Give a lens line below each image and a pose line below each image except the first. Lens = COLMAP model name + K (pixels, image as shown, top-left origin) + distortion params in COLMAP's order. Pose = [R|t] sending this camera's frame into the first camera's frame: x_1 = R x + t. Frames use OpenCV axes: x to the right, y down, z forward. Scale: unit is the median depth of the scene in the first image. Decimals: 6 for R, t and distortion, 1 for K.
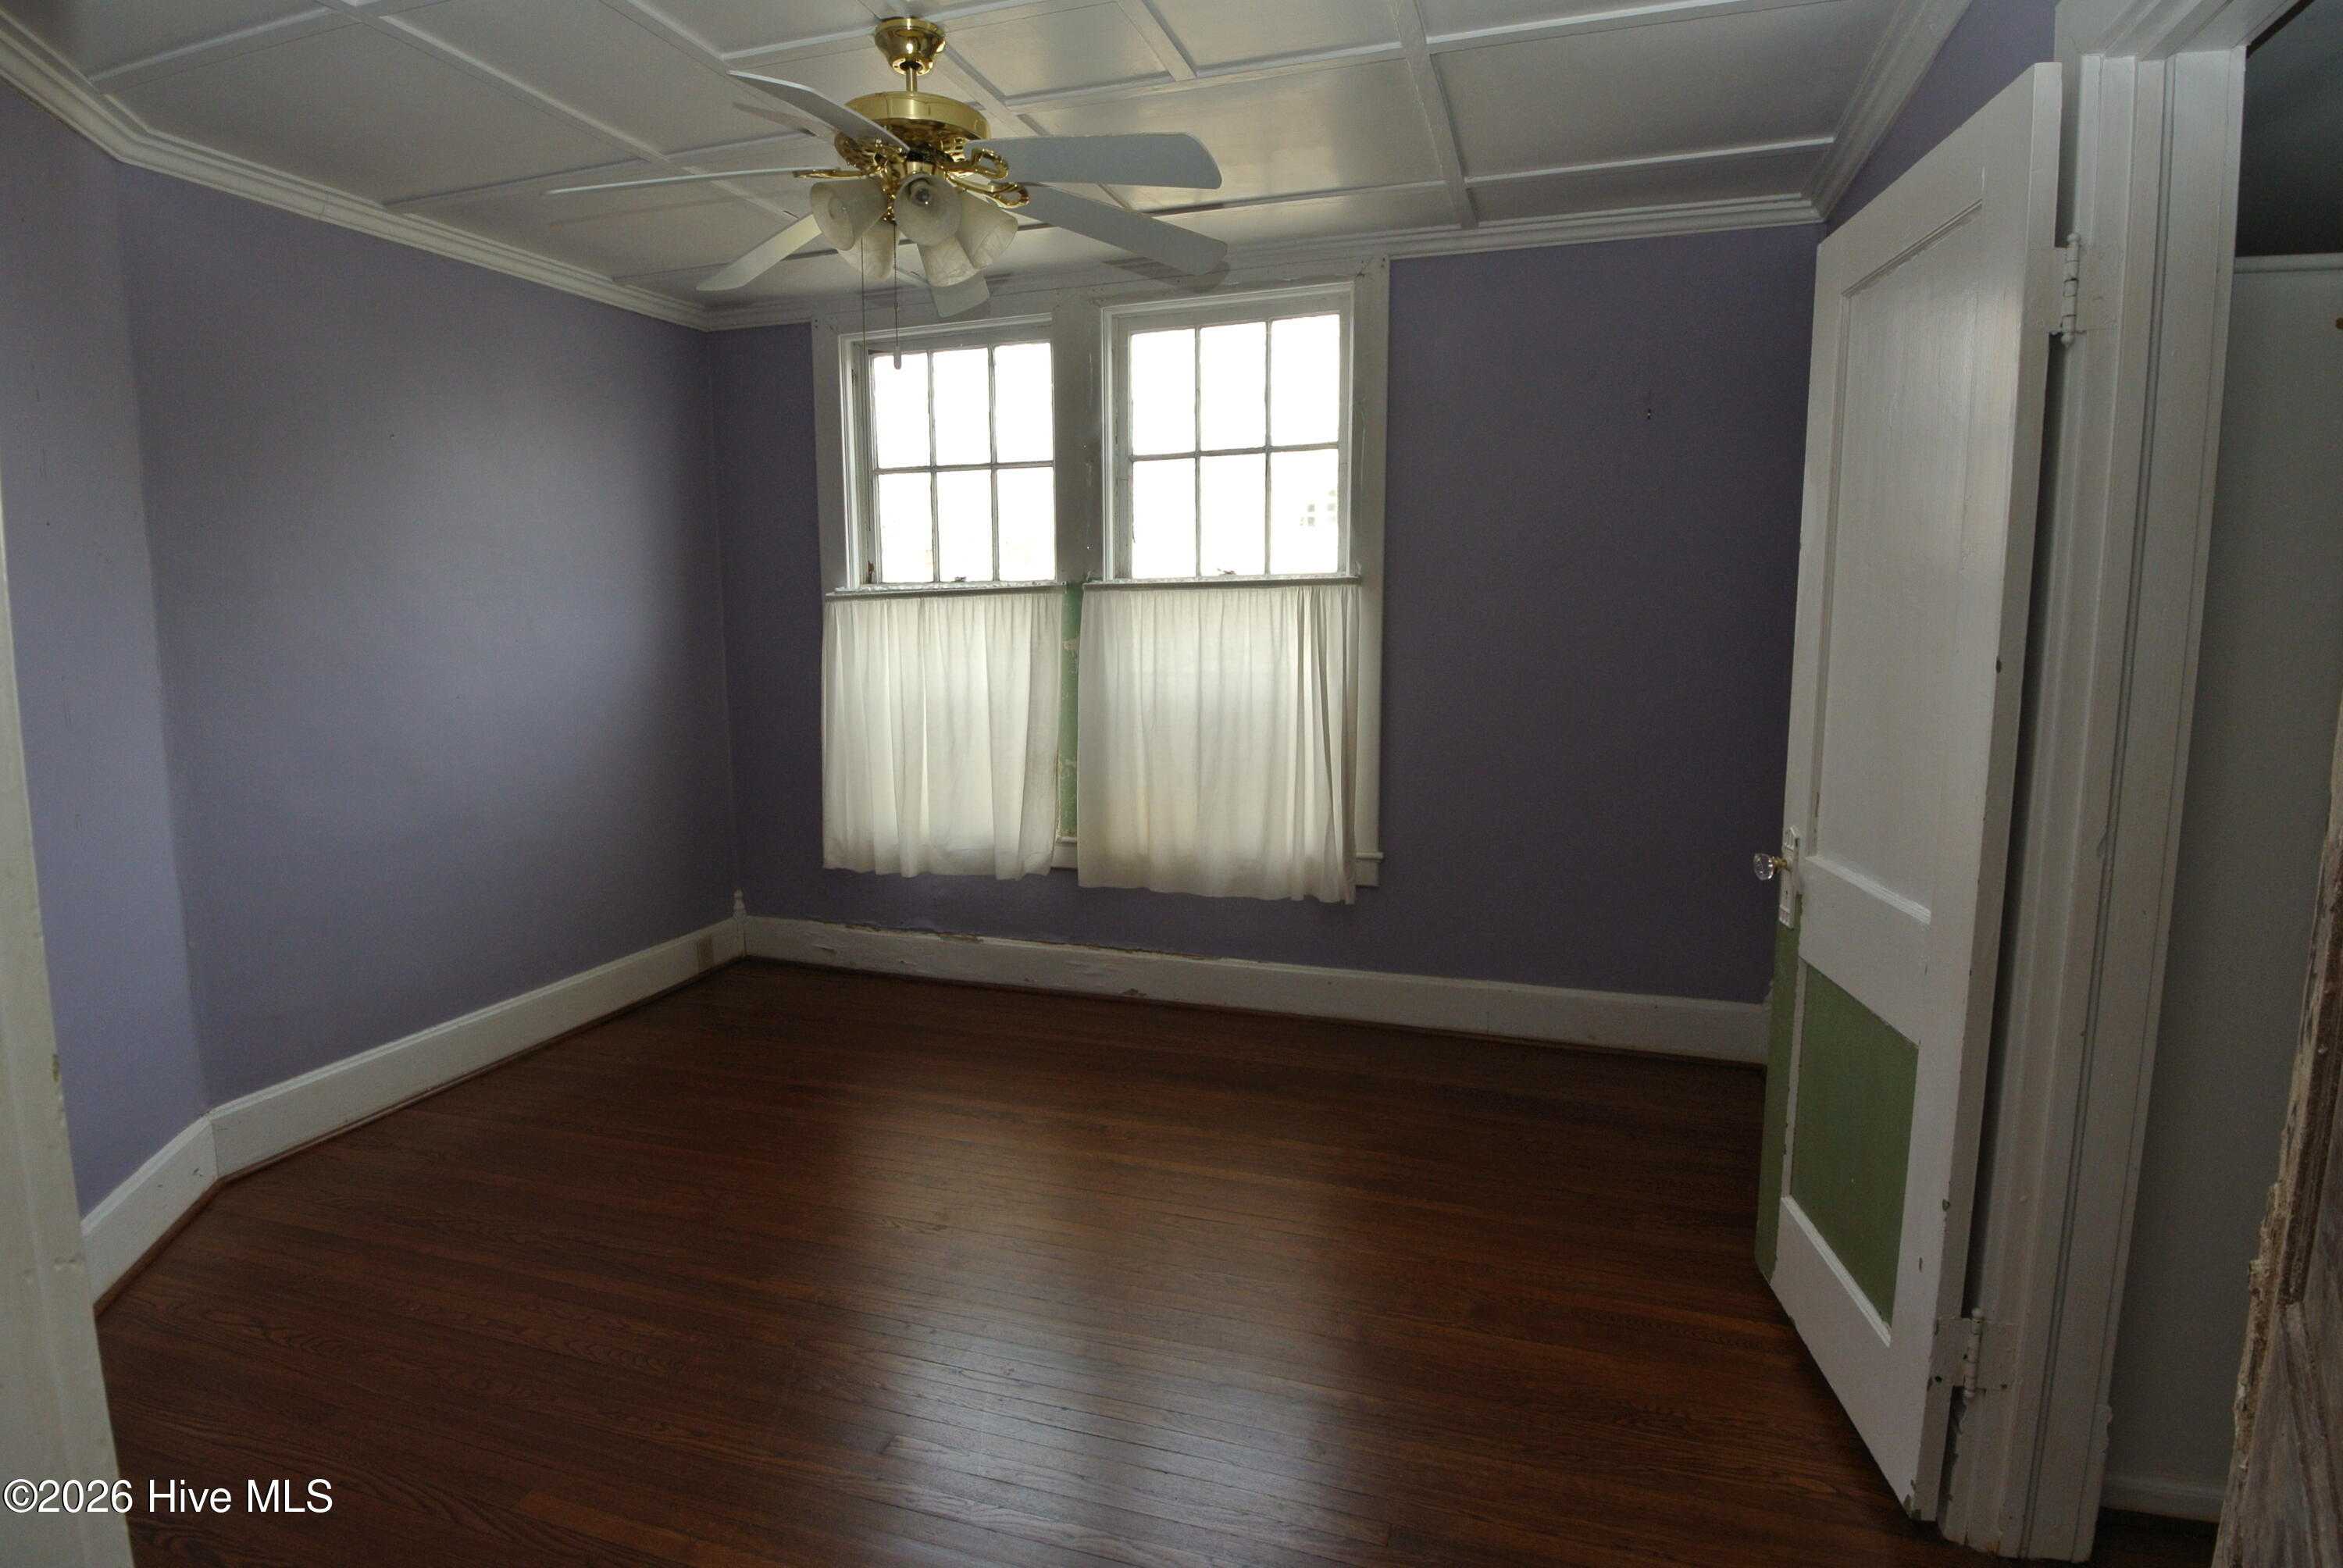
lens RADIAL K [[1223.2, 0, 1169.1], [0, 1223.2, 779.0], [0, 0, 1]] dist [-0.000546, -0.028402]
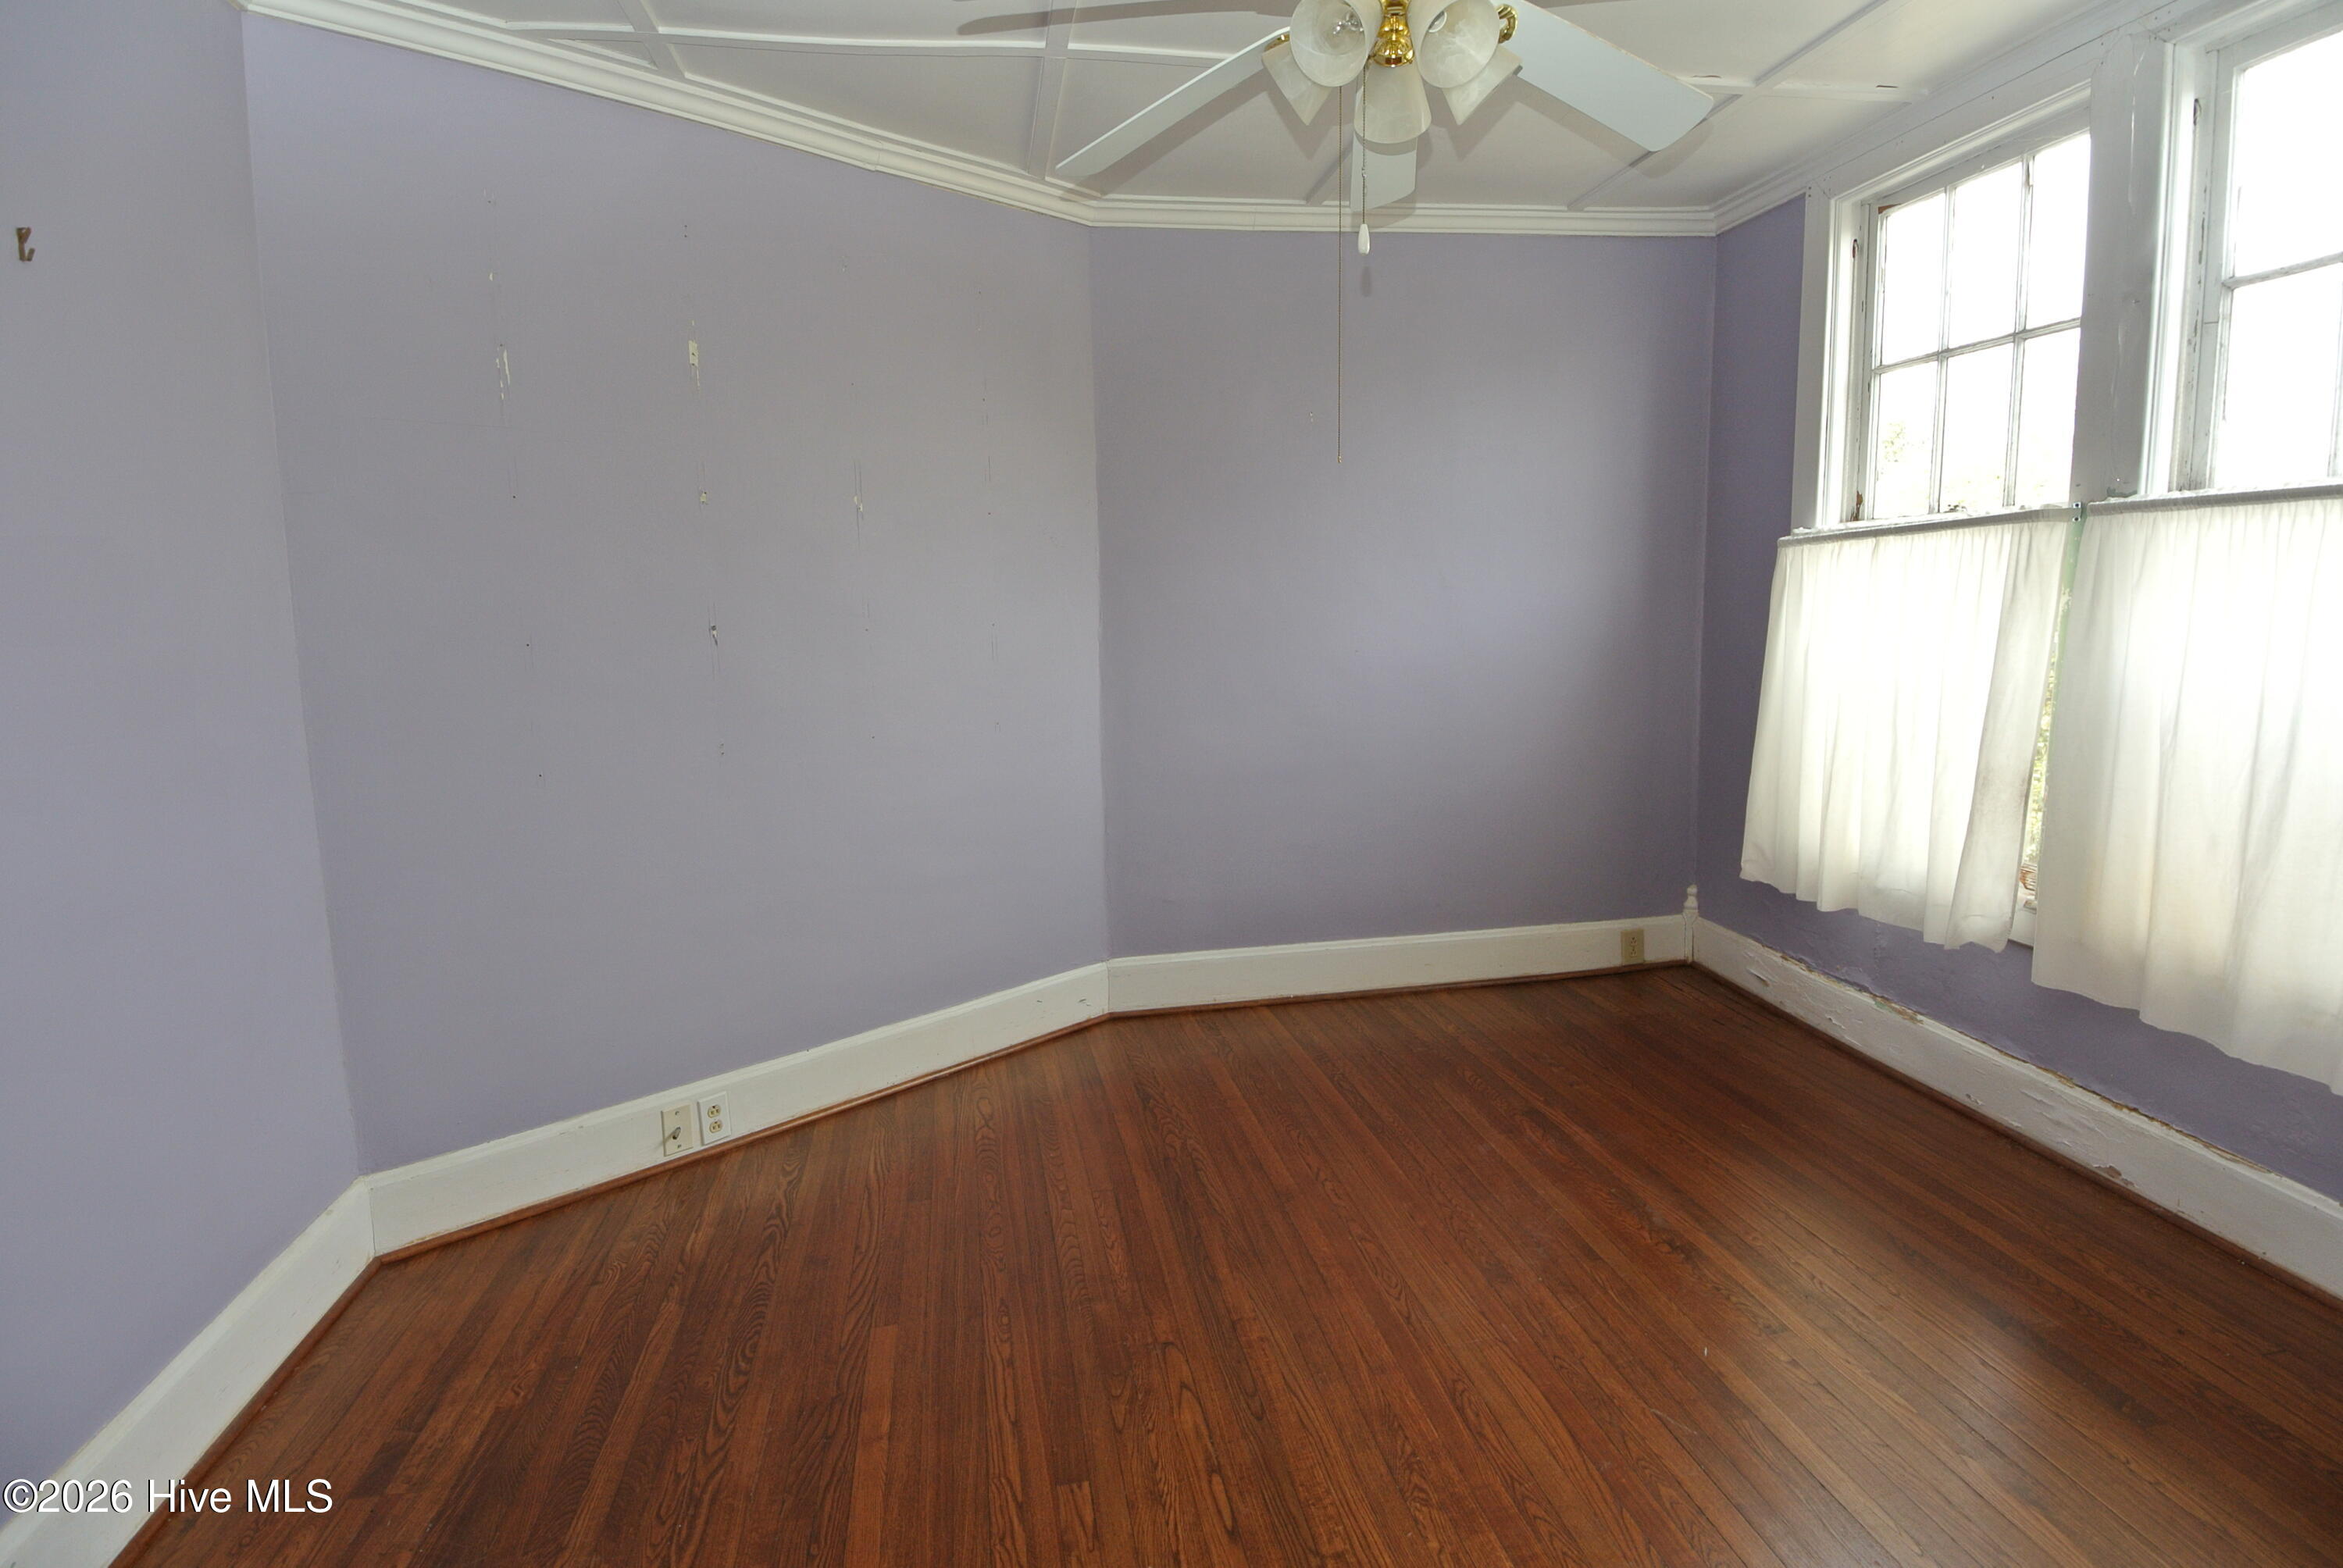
lens RADIAL K [[1223.2, 0, 1169.1], [0, 1223.2, 779.0], [0, 0, 1]] dist [-0.000546, -0.028402]
pose [[0.465539, 0.125381, -0.876101, 0.250147], [-0.095499, 0.991251, 0.091115, -0.030599], [0.879860, 0.041249, 0.473440, 0.285618]]
